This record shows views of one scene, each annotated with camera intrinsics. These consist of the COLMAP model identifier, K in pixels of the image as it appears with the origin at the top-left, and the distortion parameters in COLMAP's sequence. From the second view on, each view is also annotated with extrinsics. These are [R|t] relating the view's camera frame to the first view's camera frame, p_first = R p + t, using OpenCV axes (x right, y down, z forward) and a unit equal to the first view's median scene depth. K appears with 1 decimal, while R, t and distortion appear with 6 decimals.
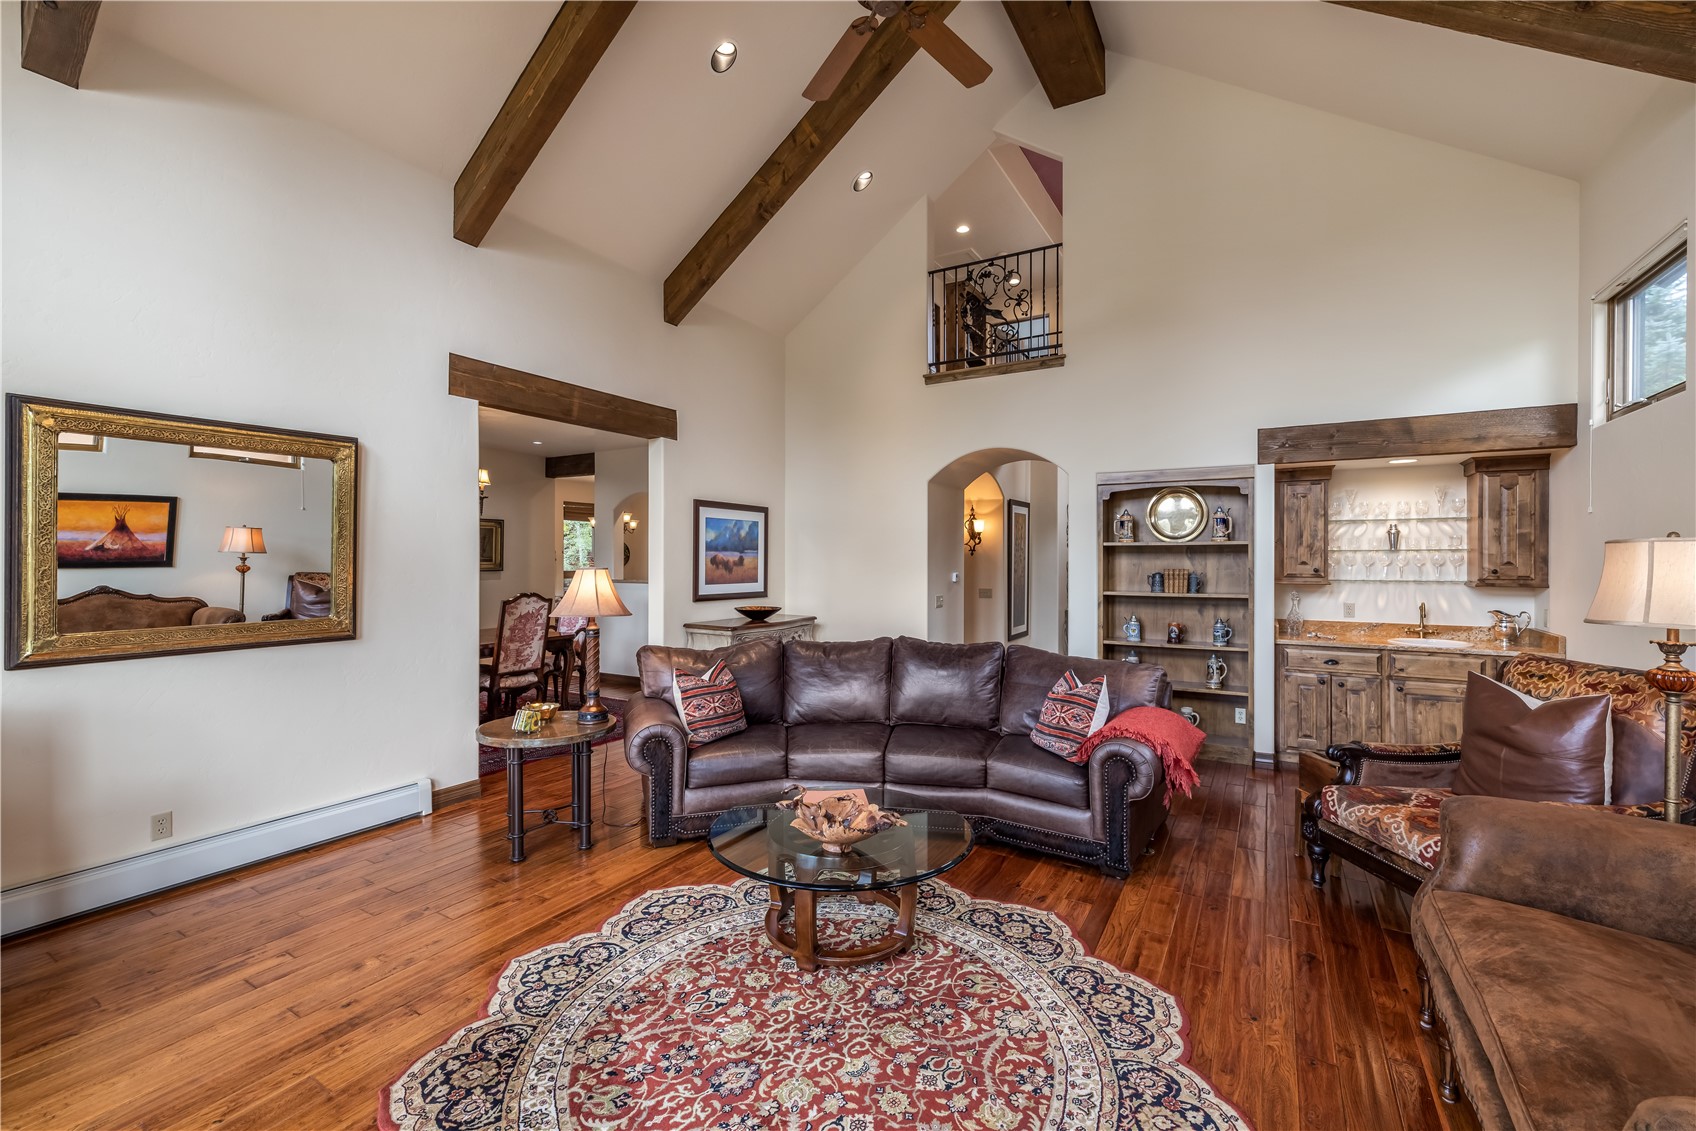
lens RADIAL K [[718.2, 0, 839.0], [0, 718.2, 559.3], [0, 0, 1]] dist [-0.001035, 0.000089]
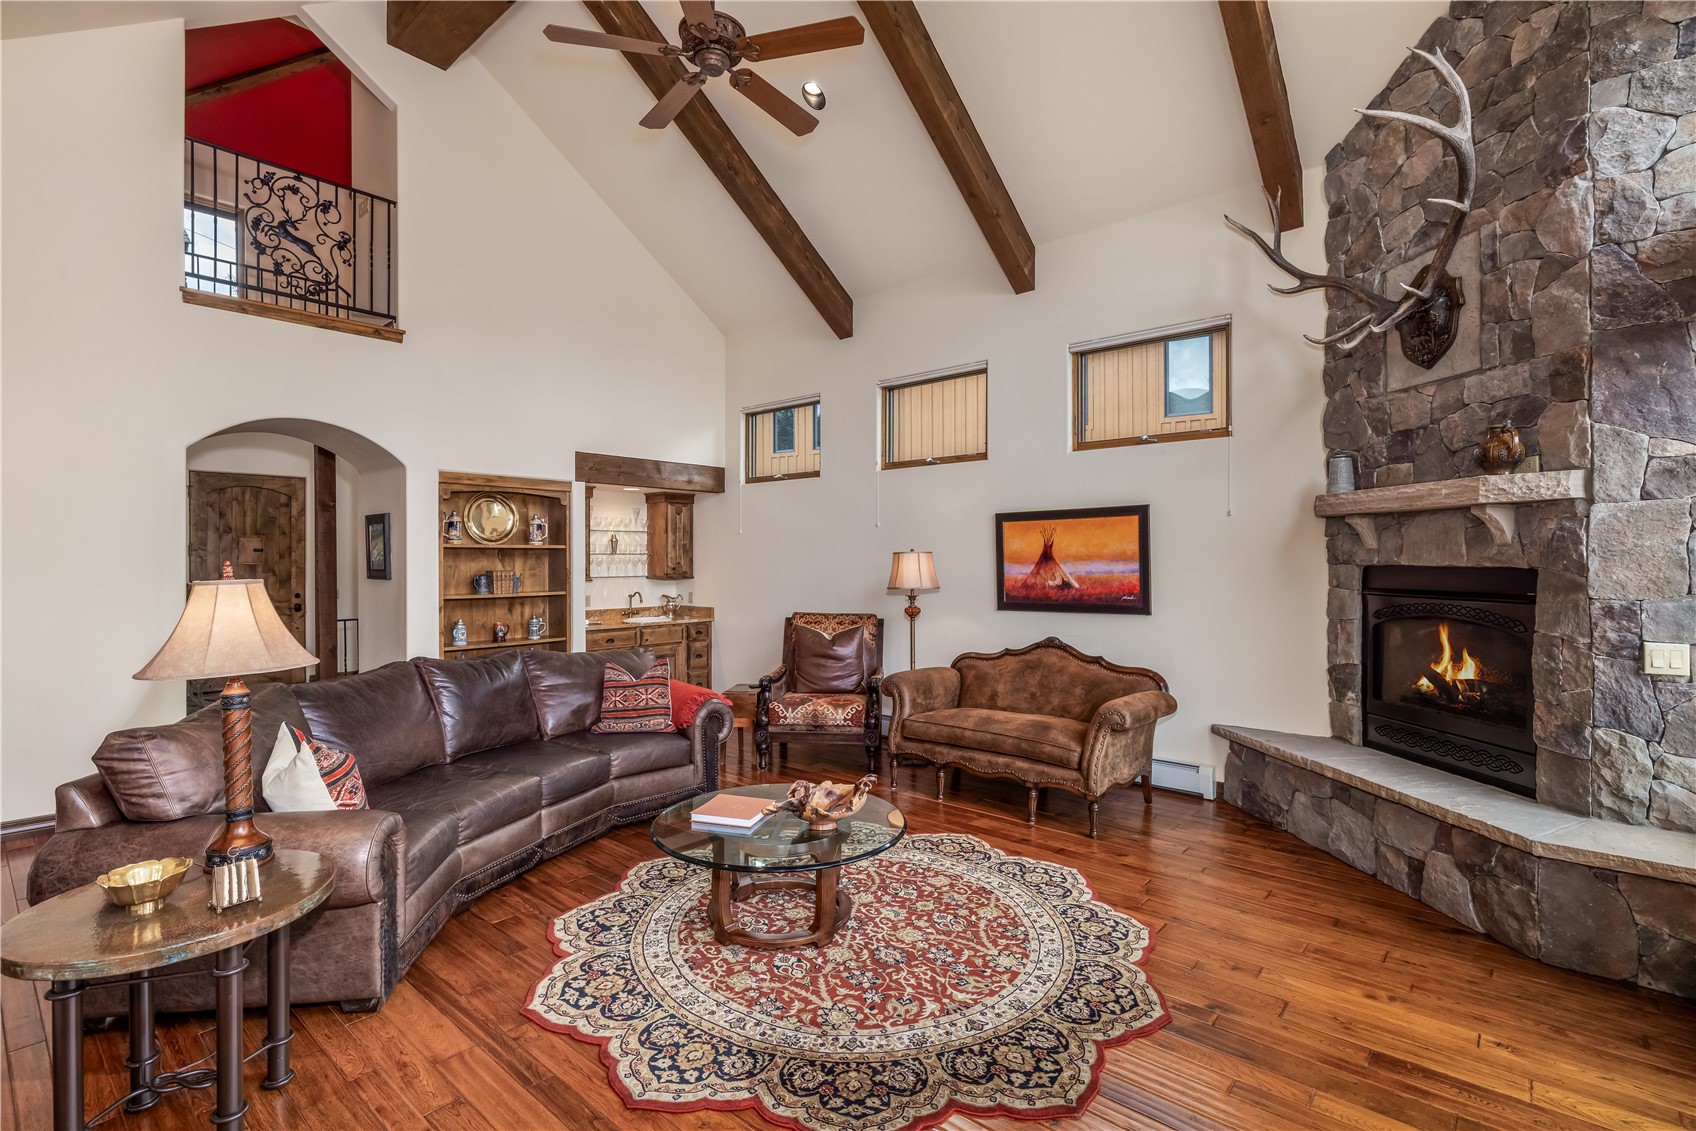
lens RADIAL K [[796.4, 0, 857.1], [0, 796.4, 563.9], [0, 0, 1]] dist [-0.009835, 0.001245]
pose [[0.163697, -0.008765, 0.986472, -1.053665], [0.004508, 0.999957, 0.008137, -0.006103], [-0.986500, 0.003115, 0.163730, 0.543833]]
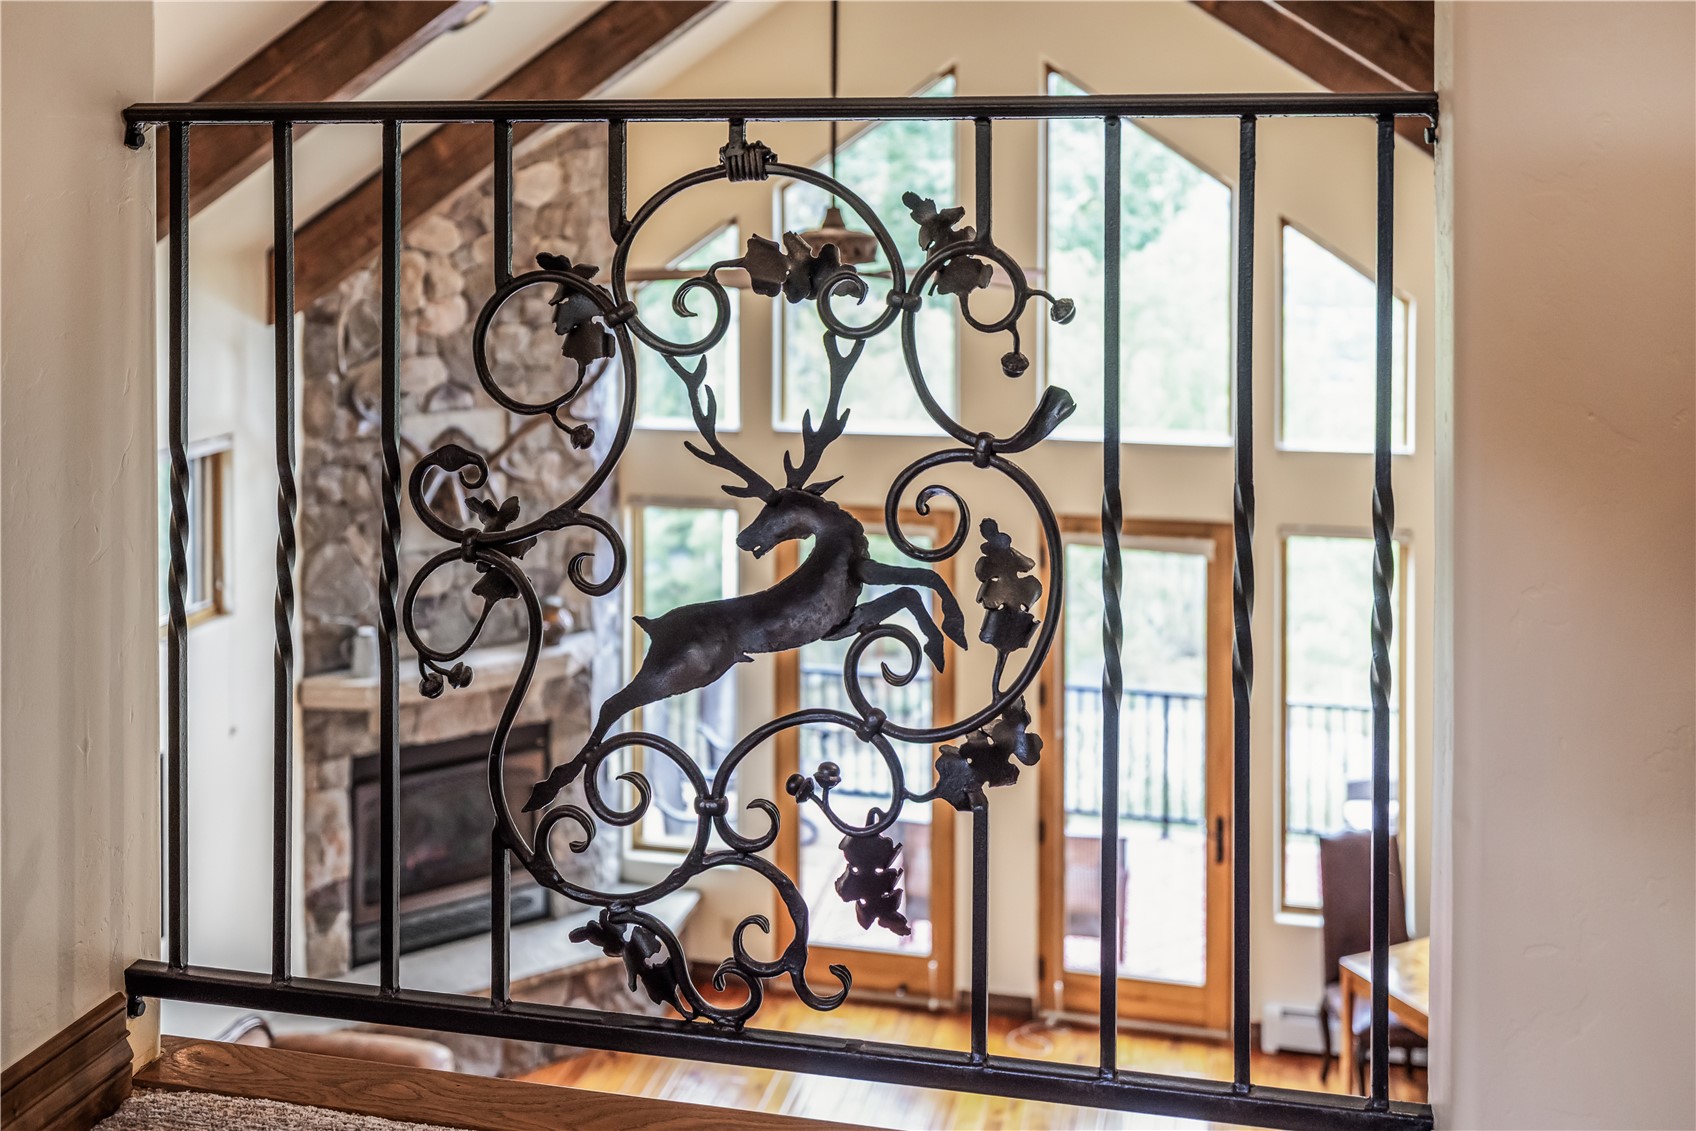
lens RADIAL K [[3371.9, 0, 847.8], [0, 3371.9, 568.8], [0, 0, 1]] dist [-0.110255, 0.000000]
pose [[-0.949959, -0.008057, -0.312269, 1.329105], [-0.008029, 0.999967, -0.001378, -0.265270], [0.312270, 0.001198, -0.949993, 4.824328]]
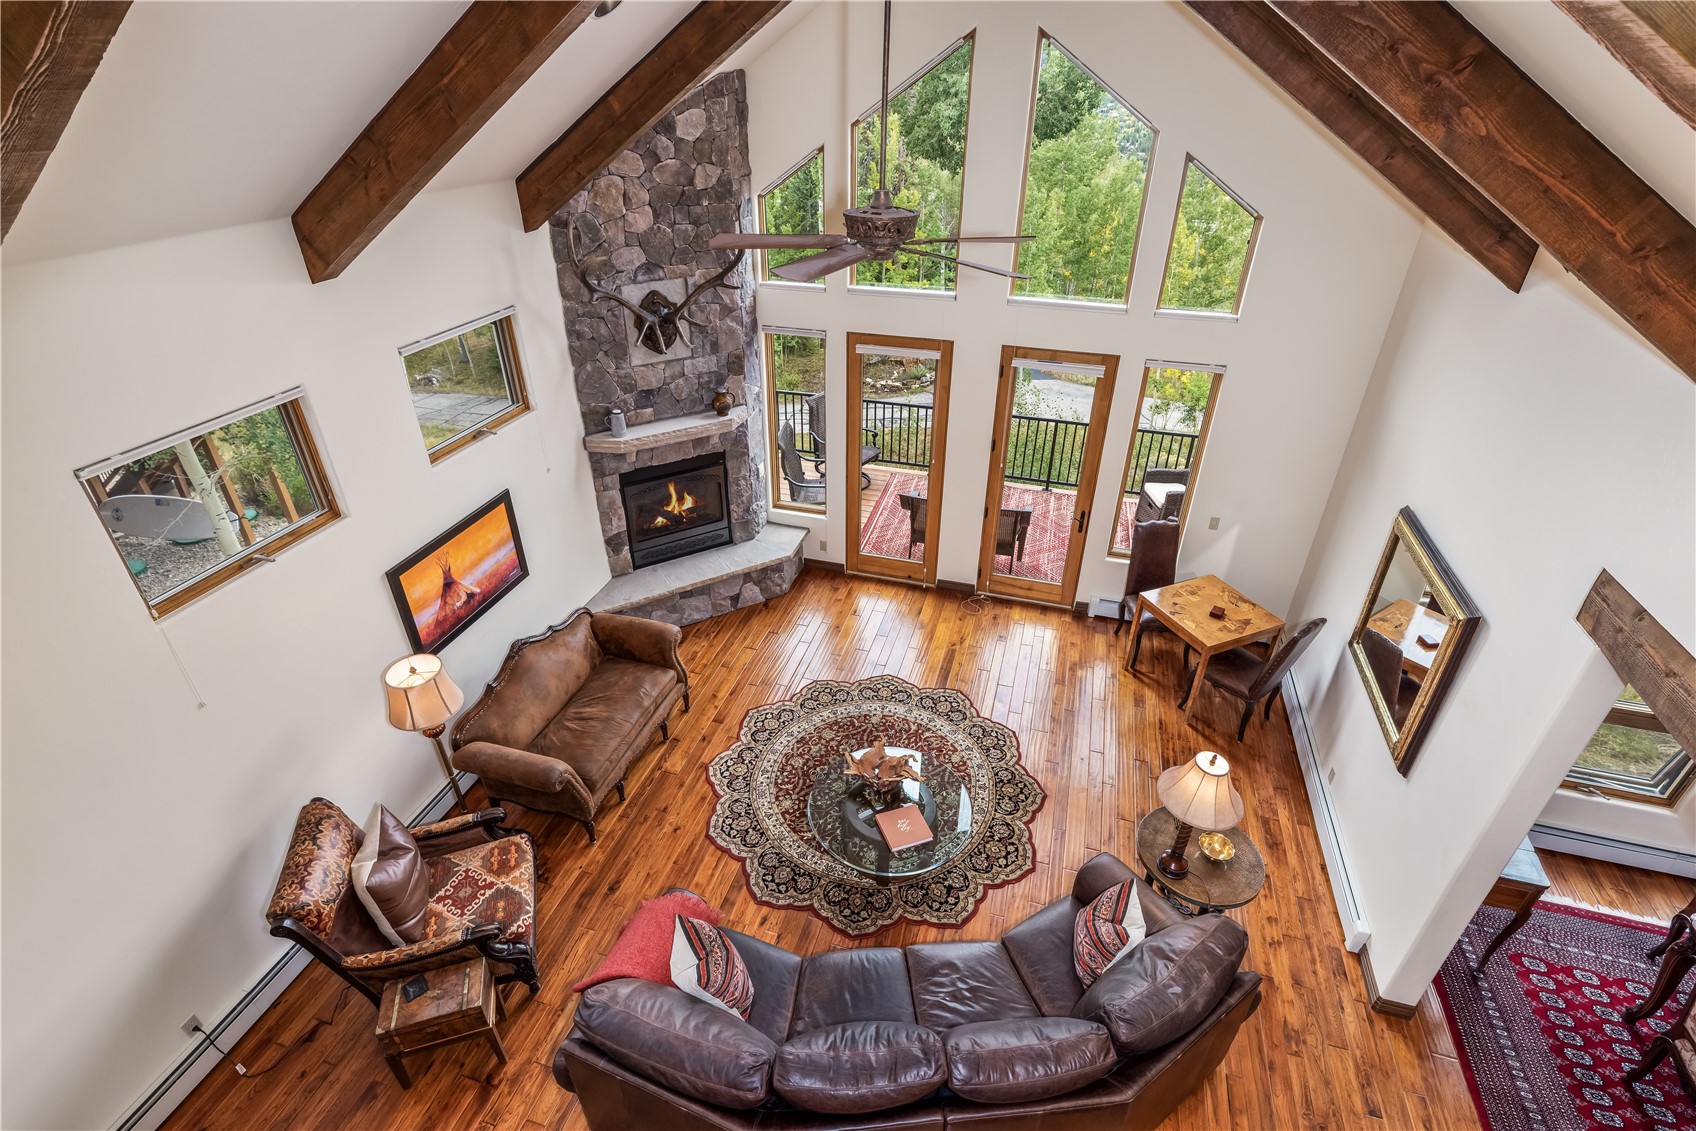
lens RADIAL K [[796.4, 0, 845.6], [0, 796.4, 551.8], [0, 0, 1]] dist [-0.009835, 0.001245]
pose [[-0.966761, 0.119892, -0.225829, 0.394221], [-0.011478, 0.862004, 0.506771, -0.918886], [0.255424, 0.492519, -0.831976, 1.984849]]
